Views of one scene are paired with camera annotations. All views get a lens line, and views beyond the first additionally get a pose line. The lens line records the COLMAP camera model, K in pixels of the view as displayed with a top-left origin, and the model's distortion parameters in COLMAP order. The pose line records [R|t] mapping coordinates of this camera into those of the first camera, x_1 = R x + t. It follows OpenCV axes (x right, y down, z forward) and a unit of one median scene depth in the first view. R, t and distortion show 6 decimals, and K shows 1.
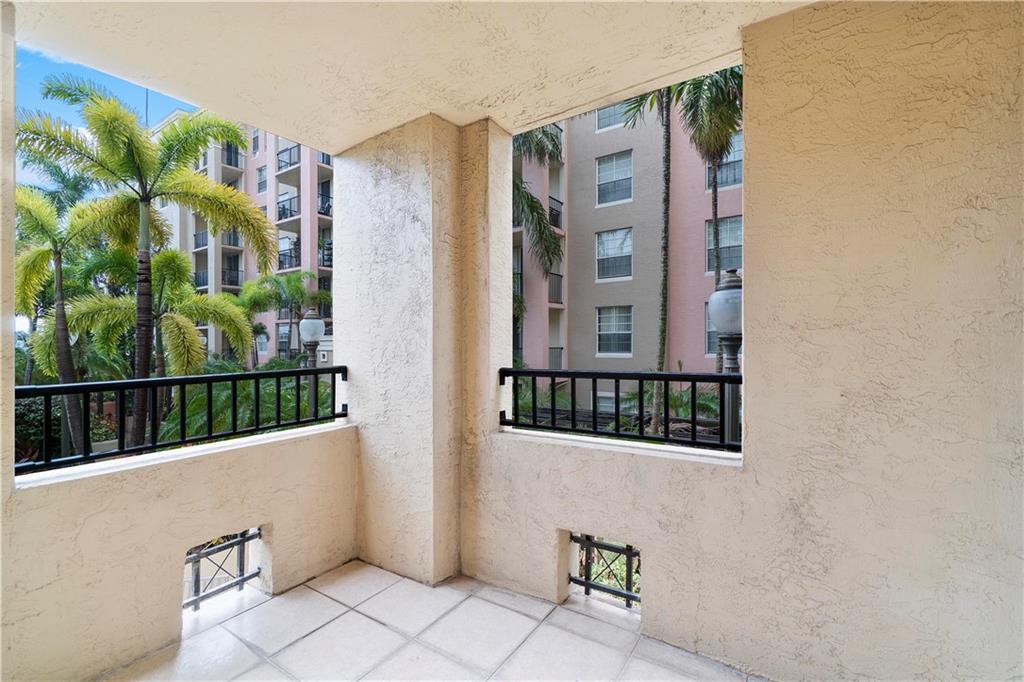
lens RADIAL K [[455.3, 0, 510.9], [0, 455.3, 339.2], [0, 0, 1]] dist [0.002493, 0.000552]
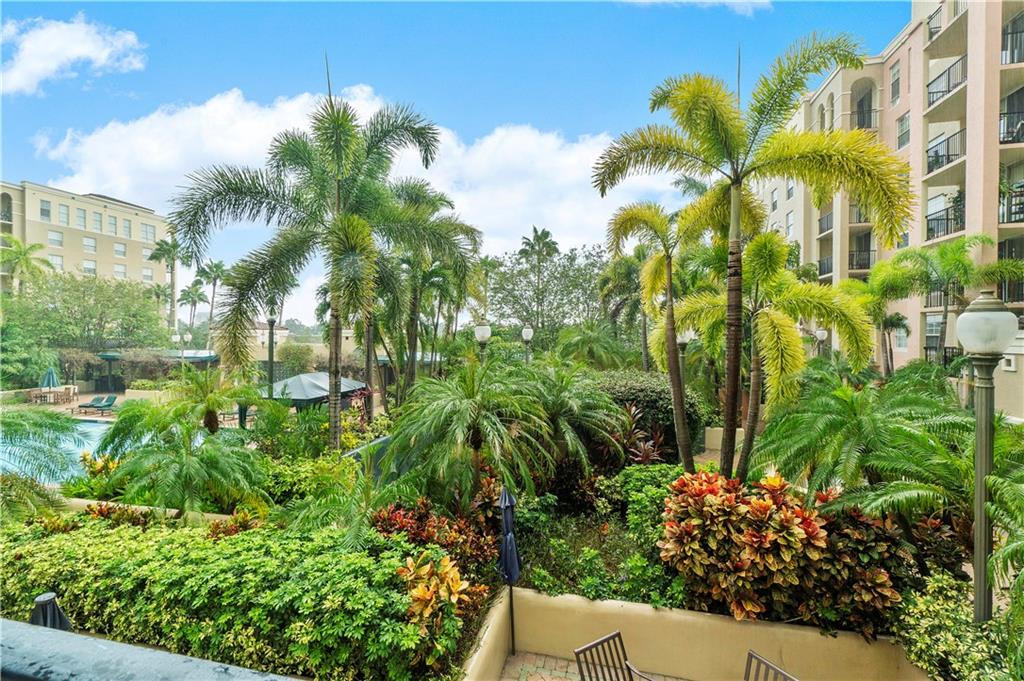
lens RADIAL K [[455.3, 0, 511.5], [0, 455.3, 333.4], [0, 0, 1]] dist [0.002493, 0.000552]
pose [[0.349445, 0.012561, -0.936873, -0.046344], [-0.002126, 0.999918, 0.012613, -0.008751], [0.936955, -0.002416, 0.349443, 0.104671]]
